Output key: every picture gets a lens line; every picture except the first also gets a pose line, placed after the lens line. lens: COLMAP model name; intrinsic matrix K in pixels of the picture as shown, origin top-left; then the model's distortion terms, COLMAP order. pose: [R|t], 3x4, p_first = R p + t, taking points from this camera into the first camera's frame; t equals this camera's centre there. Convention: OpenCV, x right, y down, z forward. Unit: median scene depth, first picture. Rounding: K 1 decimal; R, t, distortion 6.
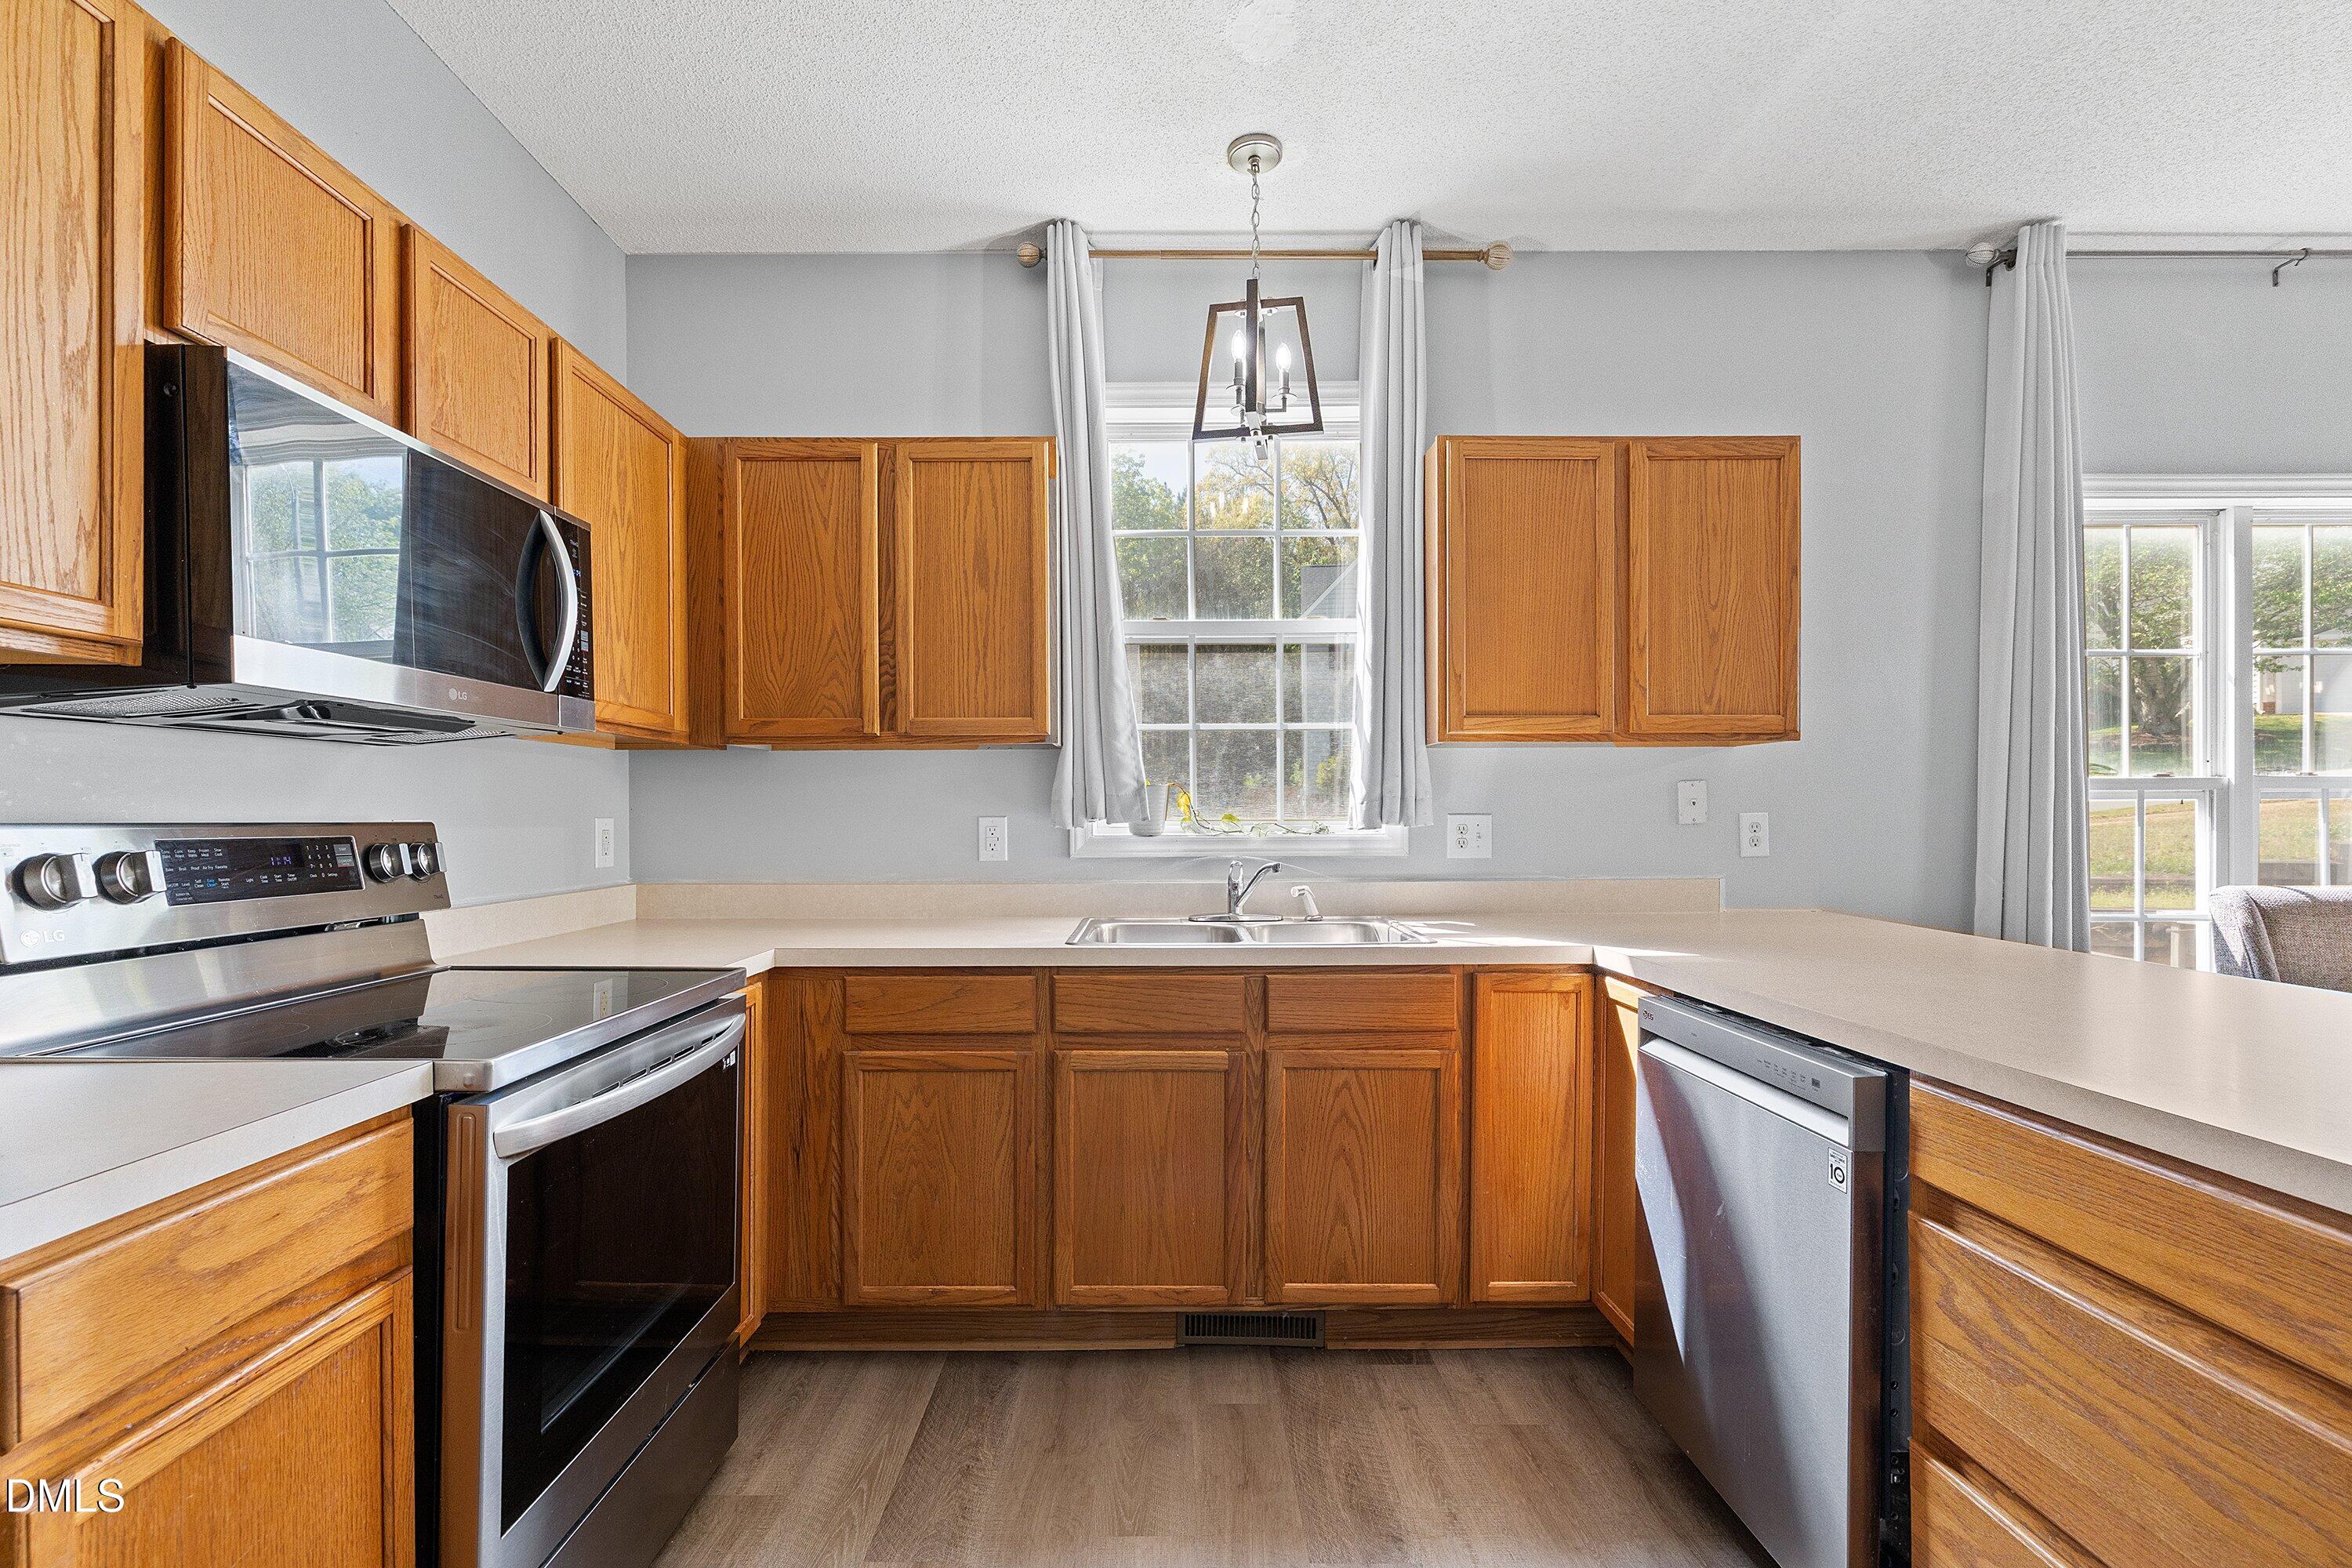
lens RADIAL K [[1017.2, 0, 1179.2], [0, 1017.2, 804.5], [0, 0, 1]] dist [-0.000398, 0.000269]
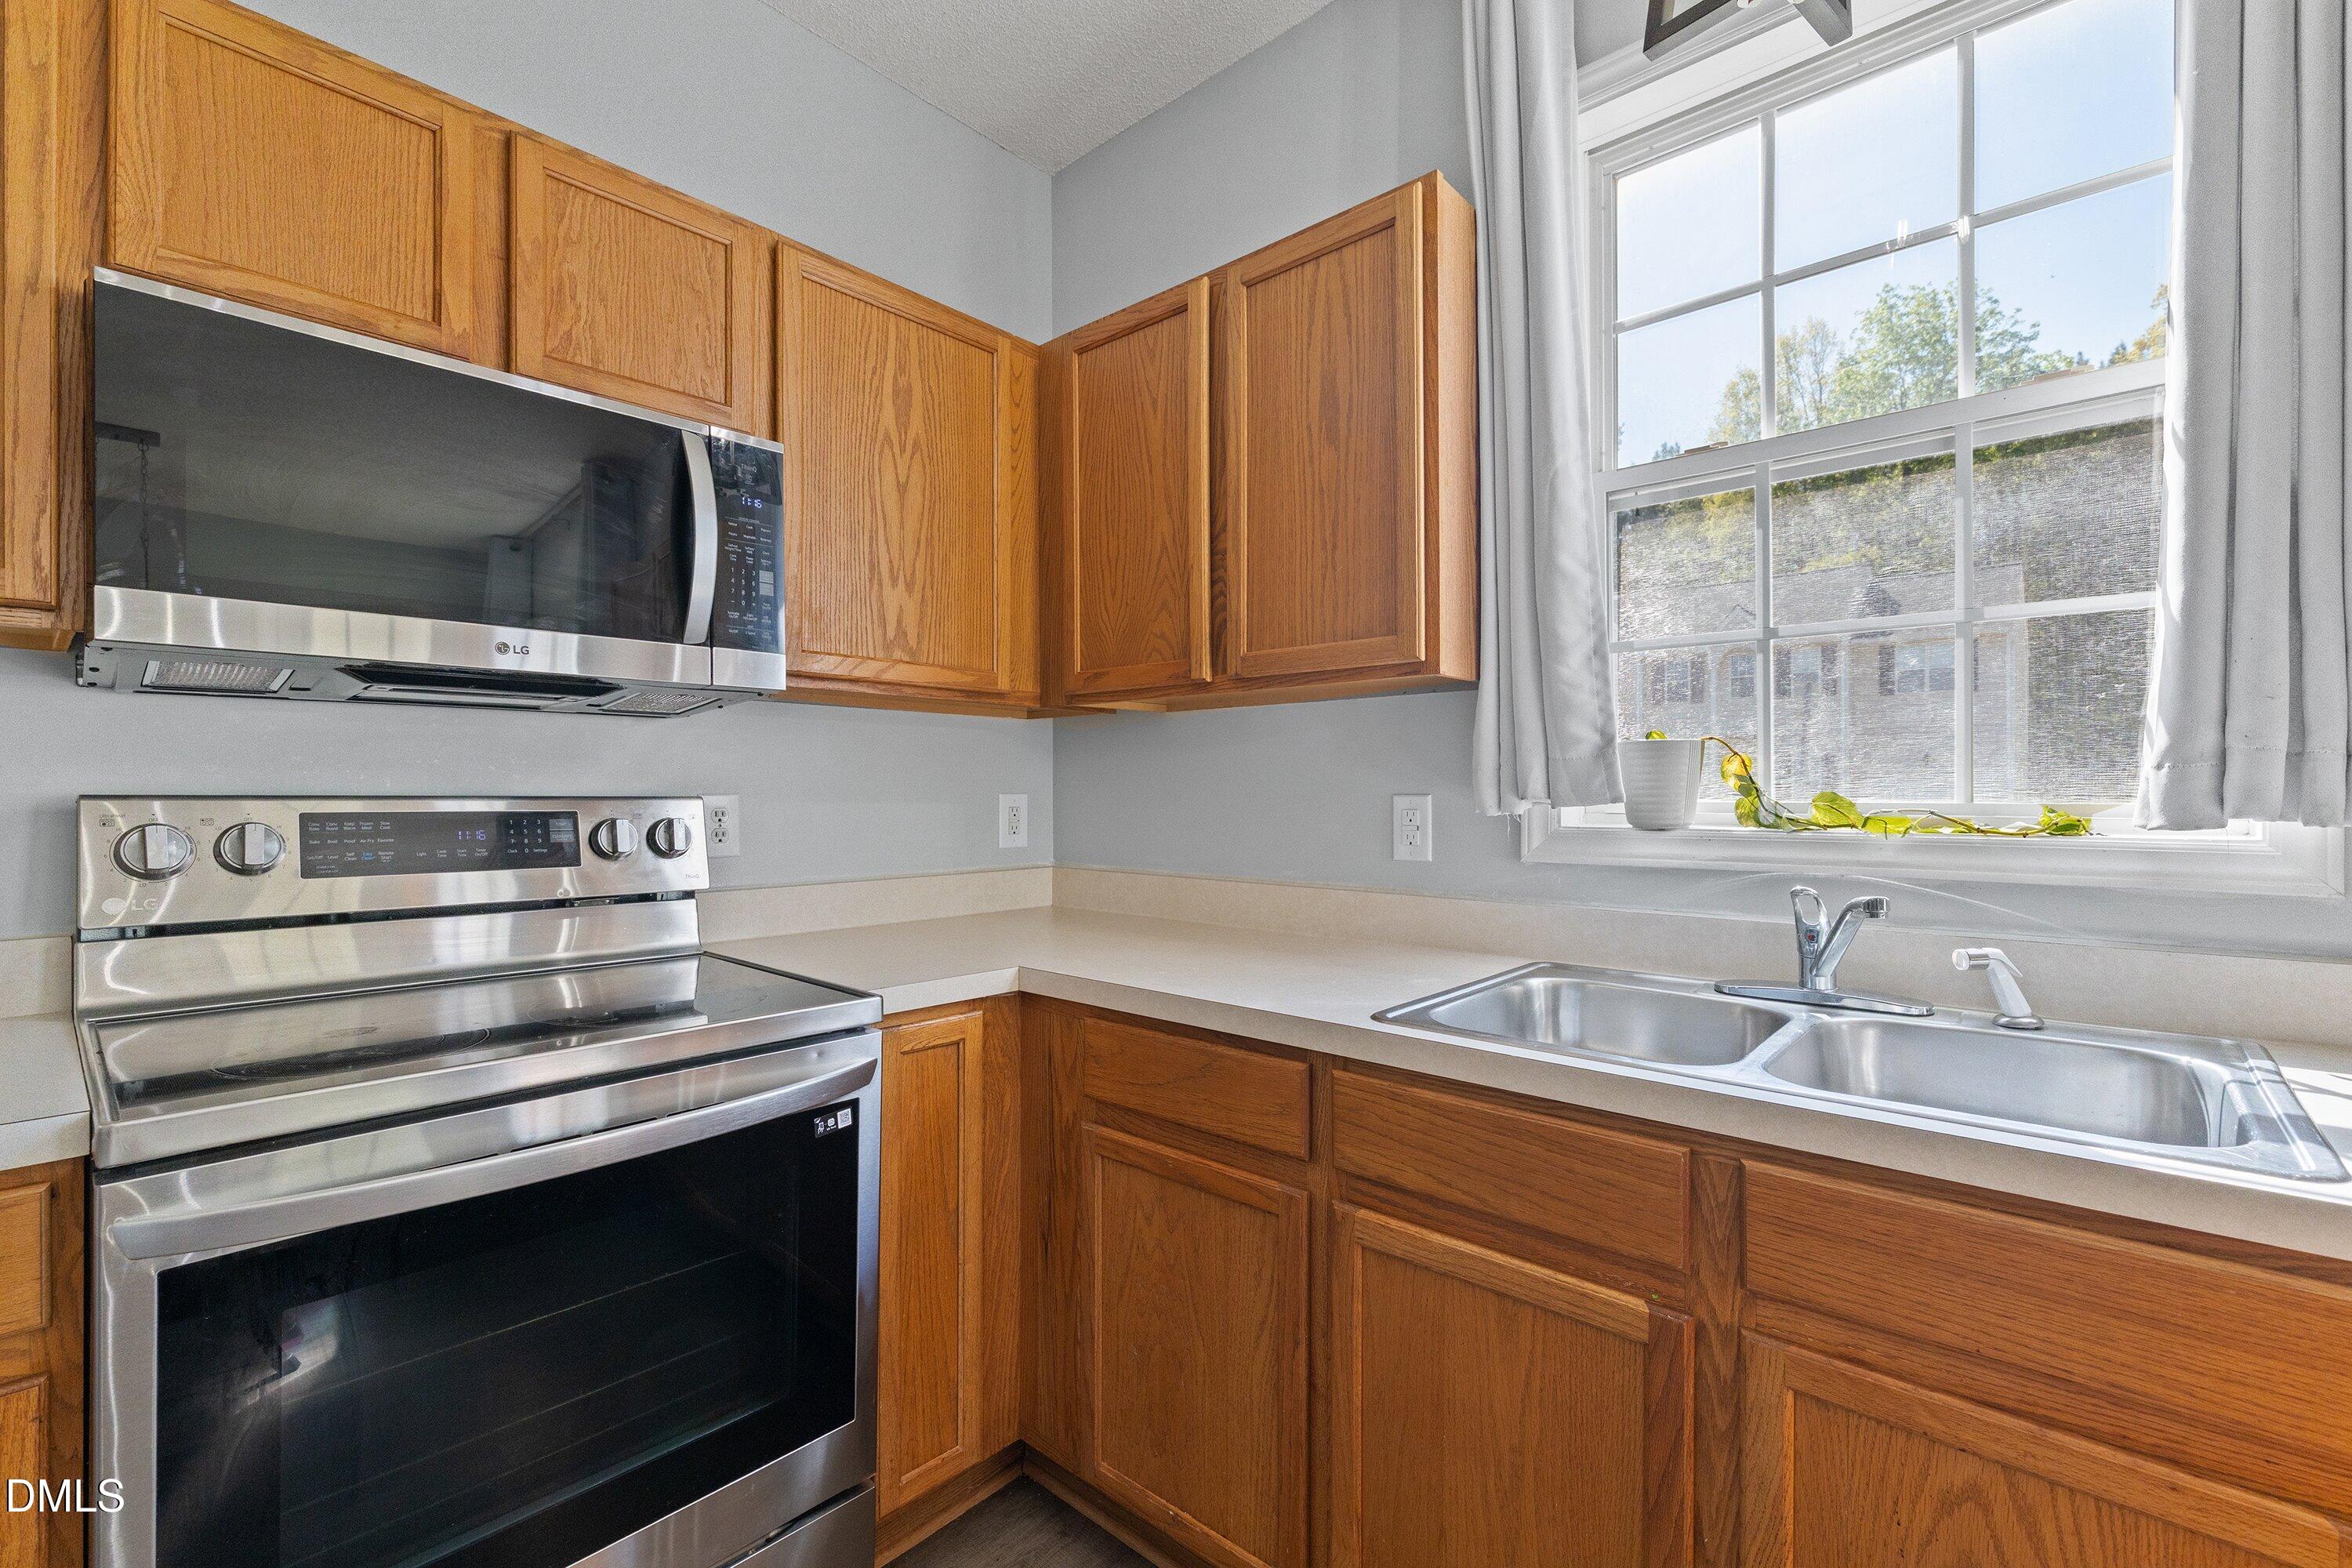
lens RADIAL K [[1017.2, 0, 1185.8], [0, 1017.2, 785.6], [0, 0, 1]] dist [-0.000398, 0.000269]
pose [[0.742518, -0.000447, -0.669826, 0.176522], [0.002547, 0.999994, 0.002157, 0.004594], [0.669821, -0.003308, 0.742515, 0.452408]]
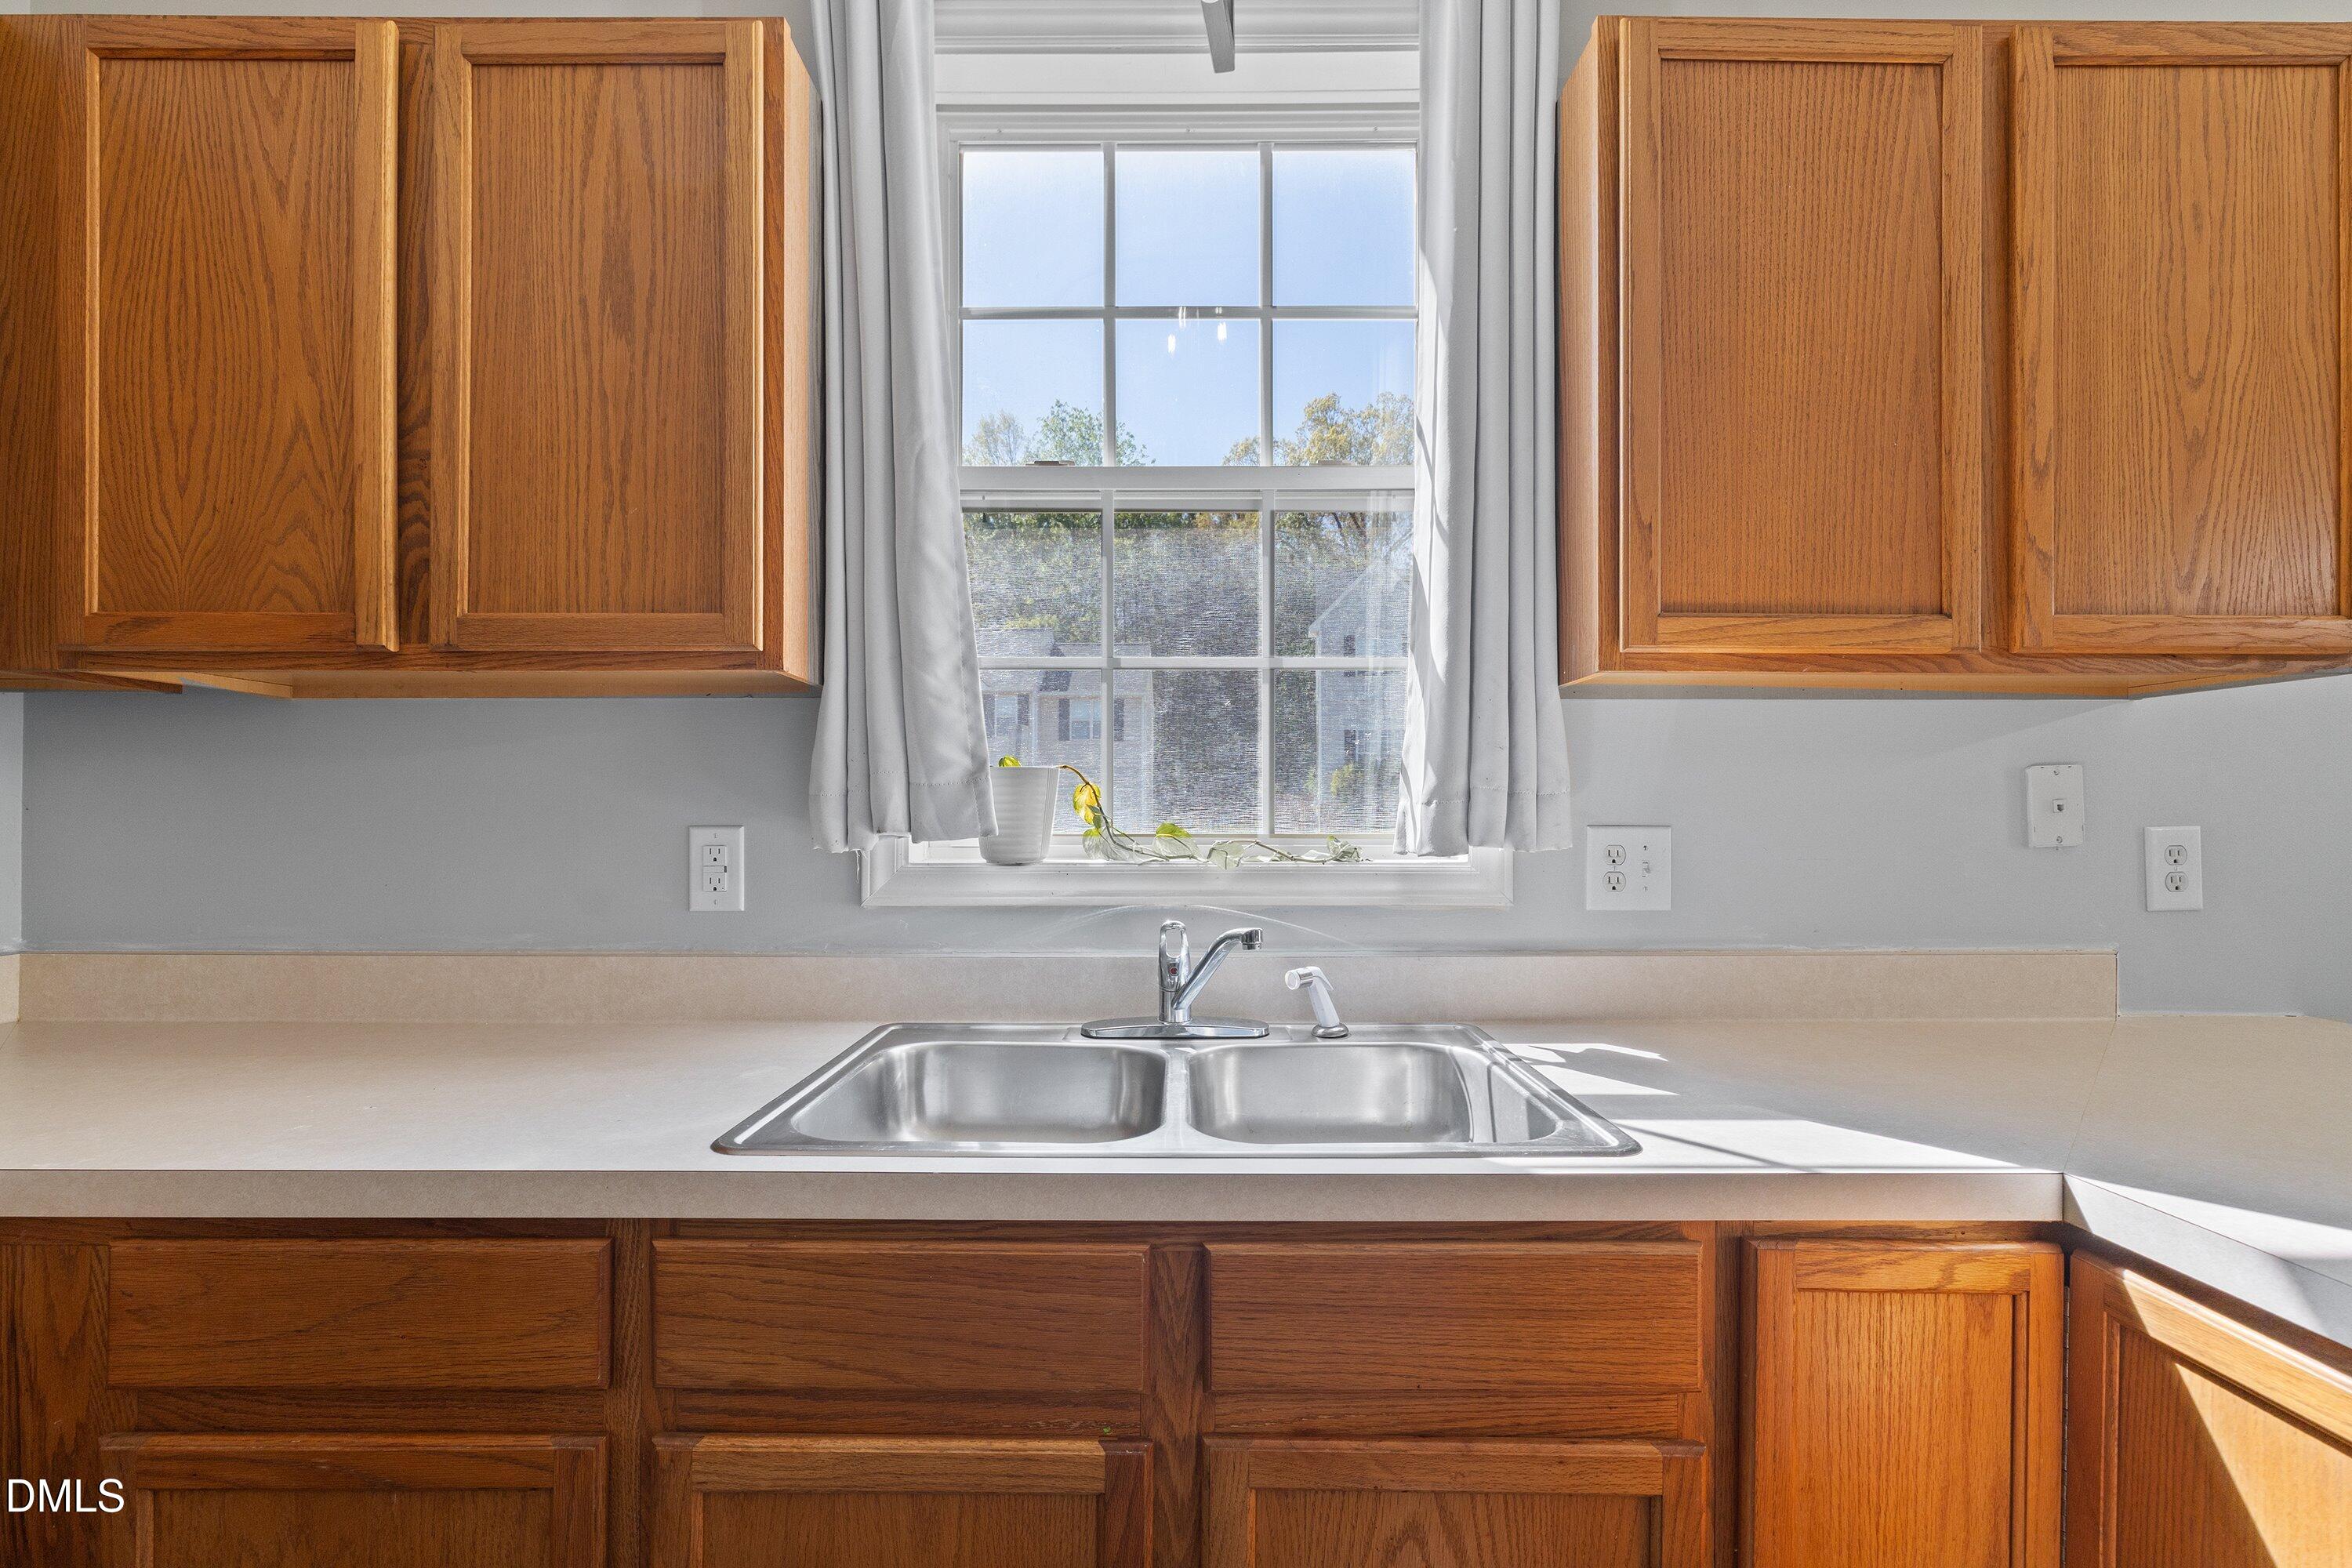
lens RADIAL K [[1017.2, 0, 1181.3], [0, 1017.2, 809.6], [0, 0, 1]] dist [-0.000398, 0.000269]
pose [[0.999925, 0.004700, -0.011278, 0.070085], [-0.004735, 0.999984, -0.003058, 0.004118], [0.011263, 0.003112, 0.999932, 0.540479]]
